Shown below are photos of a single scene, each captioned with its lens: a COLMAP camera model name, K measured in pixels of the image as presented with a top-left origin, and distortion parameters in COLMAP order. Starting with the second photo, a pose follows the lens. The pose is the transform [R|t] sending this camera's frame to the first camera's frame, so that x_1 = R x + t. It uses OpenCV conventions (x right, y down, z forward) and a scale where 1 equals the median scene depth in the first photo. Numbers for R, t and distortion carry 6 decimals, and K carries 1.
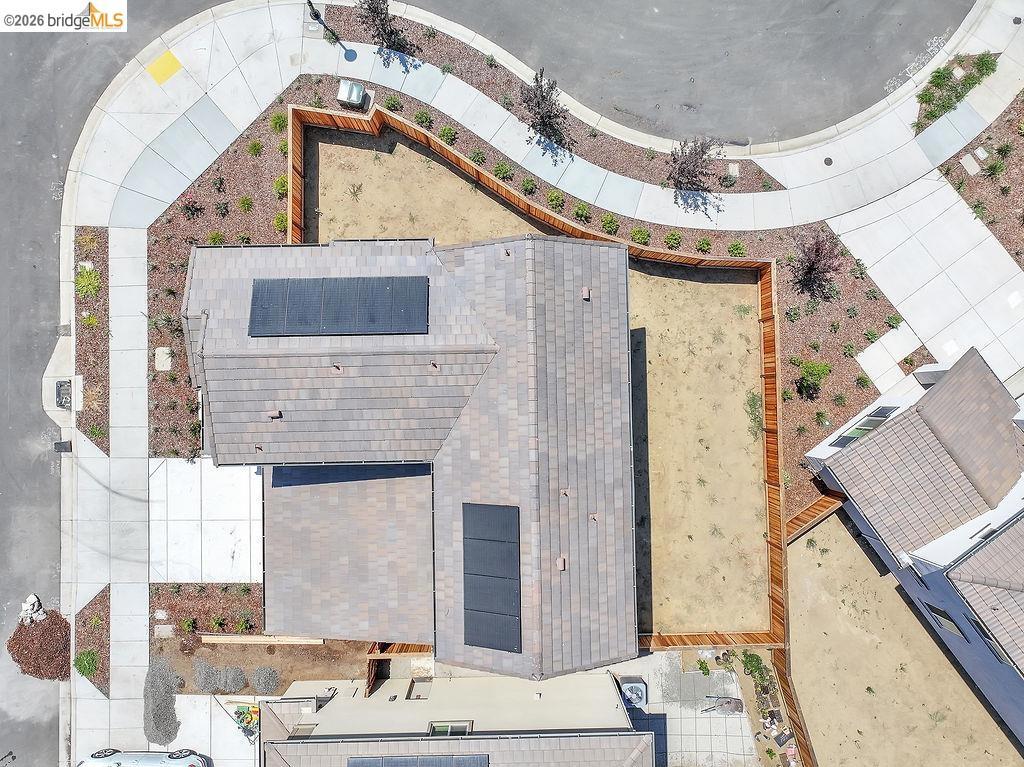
lens RADIAL K [[713.6, 0, 512.0], [0, 713.6, 383.5], [0, 0, 1]] dist [0.004548, 0.003919]
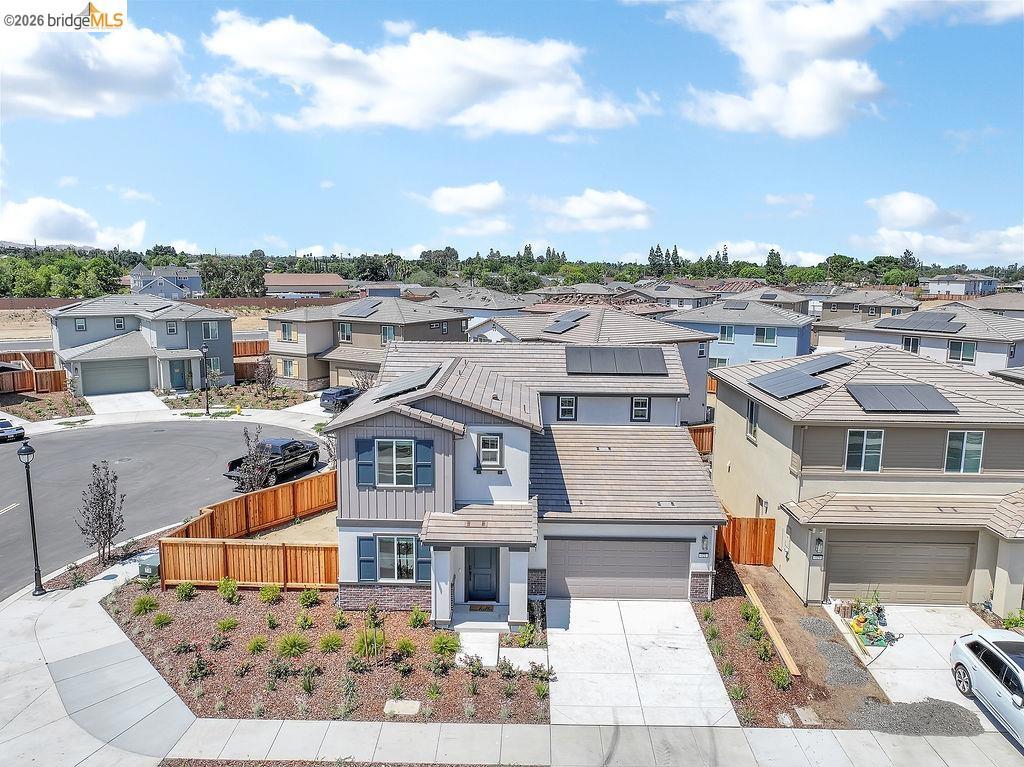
lens RADIAL K [[733.8, 0, 515.2], [0, 733.8, 378.8], [0, 0, 1]] dist [-0.000920, 0.013264]
pose [[0.033289, -0.171406, 0.984638, -1.108824], [0.998822, 0.040510, -0.026716, 0.077110], [-0.035308, 0.984367, 0.172552, 0.573331]]
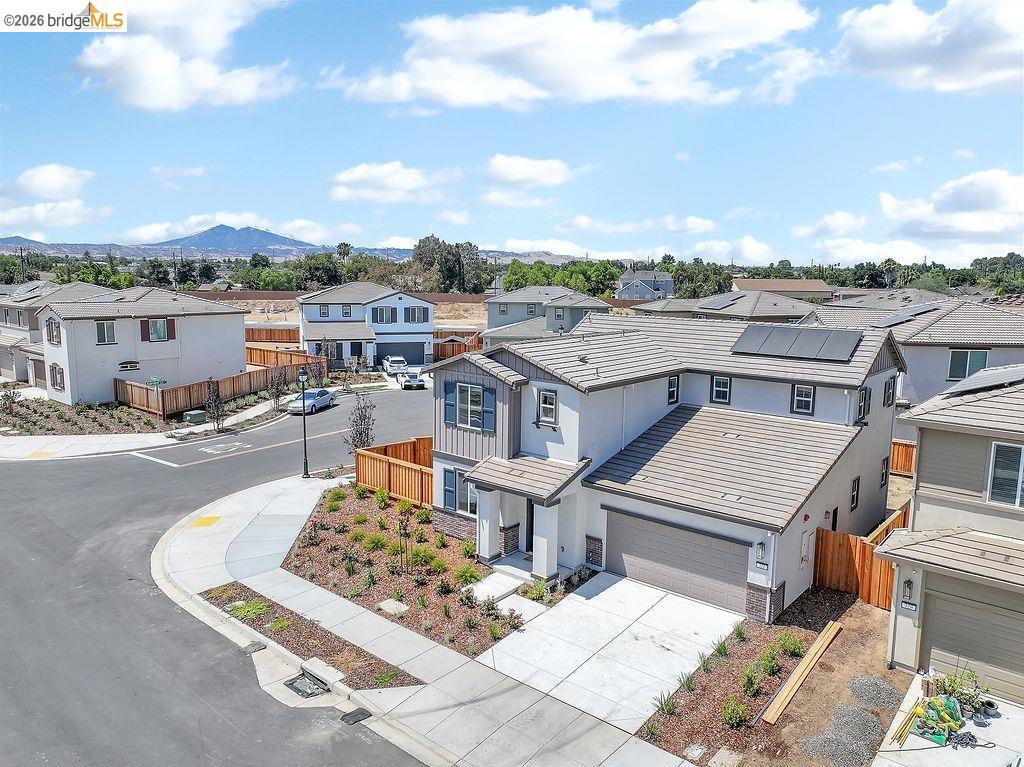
lens RADIAL K [[733.8, 0, 515.2], [0, 733.8, 378.8], [0, 0, 1]] dist [-0.000920, 0.013264]
pose [[0.661614, -0.120815, 0.740048, -0.954429], [0.749641, 0.129601, -0.649032, 0.543383], [-0.017498, 0.984178, 0.176314, 0.617092]]
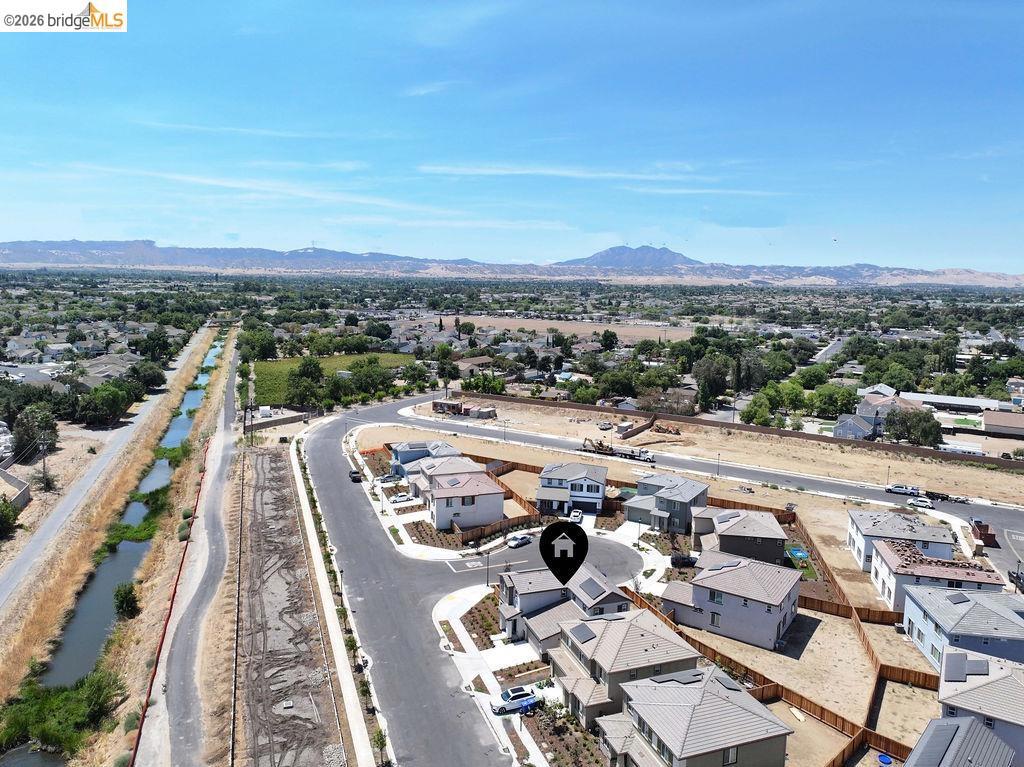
lens RADIAL K [[713.6, 0, 512.0], [0, 713.6, 383.5], [0, 0, 1]] dist [0.004548, 0.003919]
pose [[0.947583, -0.046307, 0.316137, -1.301556], [0.319376, 0.166040, -0.932968, 2.867922], [-0.009288, 0.985031, 0.172126, -0.695949]]
